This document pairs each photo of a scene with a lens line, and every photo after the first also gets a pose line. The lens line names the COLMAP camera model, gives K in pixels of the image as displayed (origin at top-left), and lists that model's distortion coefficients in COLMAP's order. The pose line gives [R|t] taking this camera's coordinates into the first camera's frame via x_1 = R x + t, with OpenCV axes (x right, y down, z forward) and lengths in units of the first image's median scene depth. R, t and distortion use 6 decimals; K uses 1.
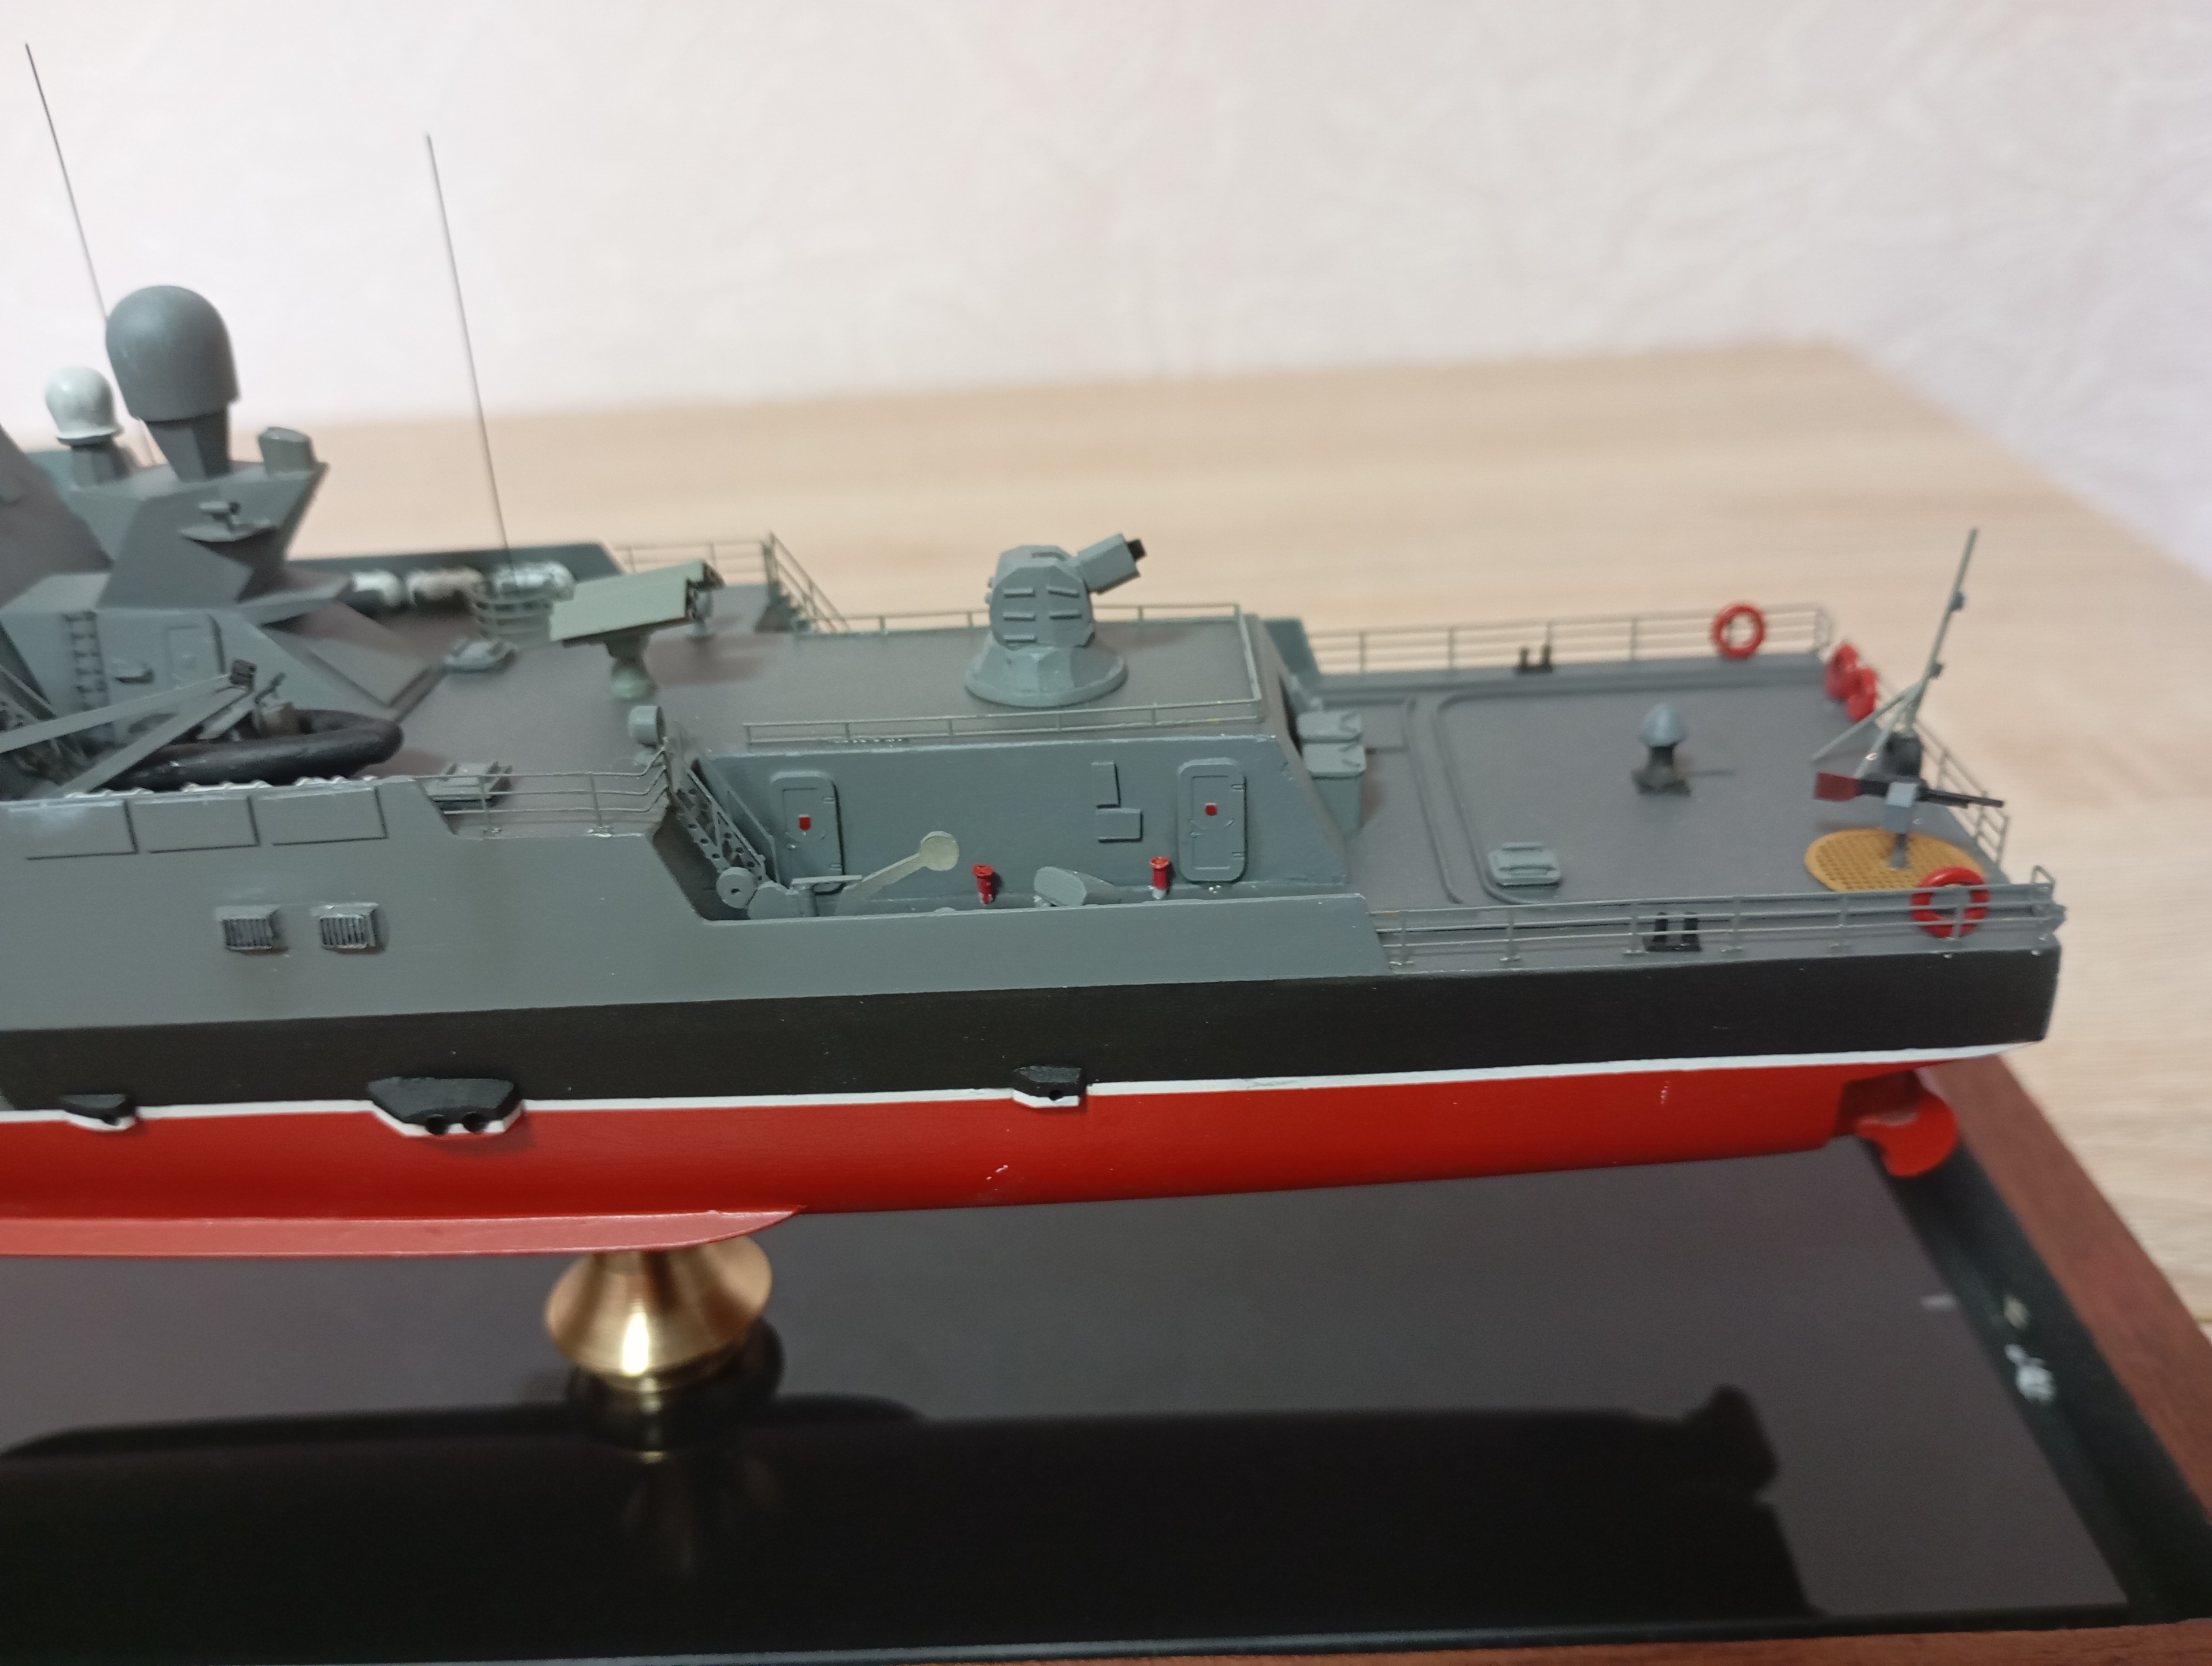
lens RADIAL K [[1948.0, 0, 1106.0], [0, 1948.0, 833.0], [0, 0, 1]] dist [0.049005, -0.121860]
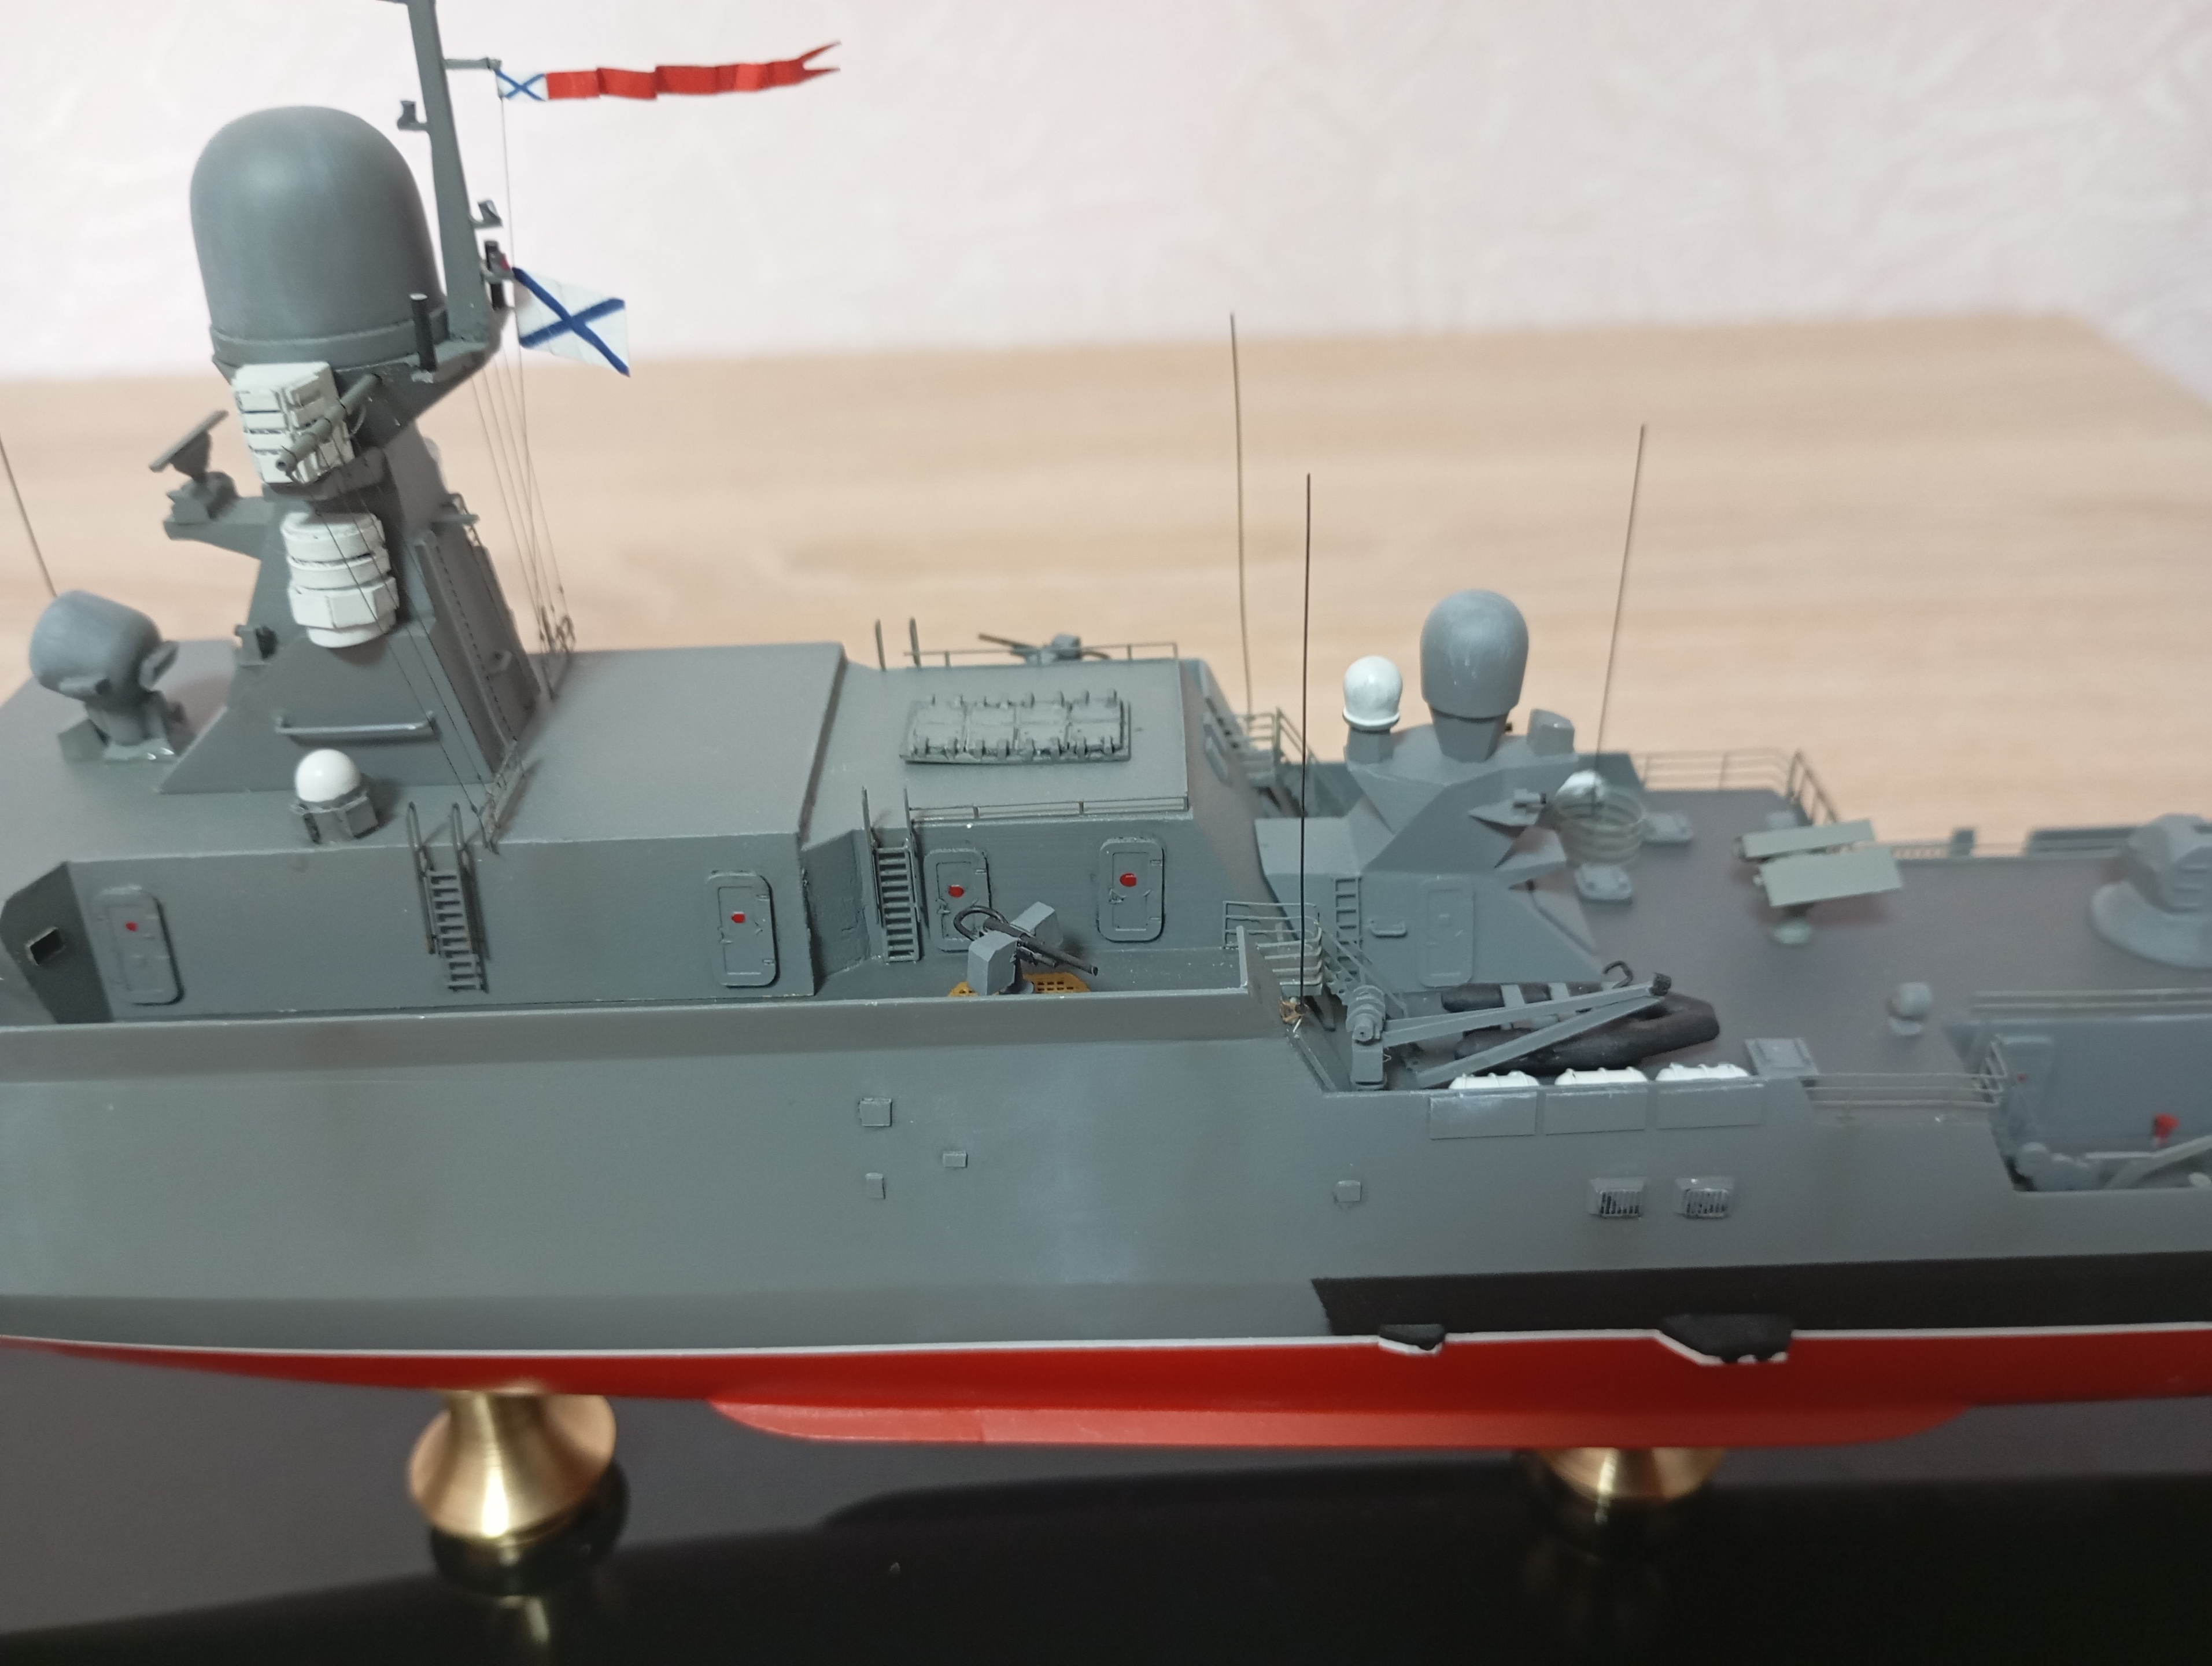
lens RADIAL K [[1948.0, 0, 1106.0], [0, 1948.0, 833.0], [0, 0, 1]] dist [0.049005, -0.121860]
pose [[0.998927, 0.010234, 0.045158, -0.614032], [-0.013798, 0.996752, 0.079338, -0.191463], [-0.044199, -0.079876, 0.995824, -0.067964]]
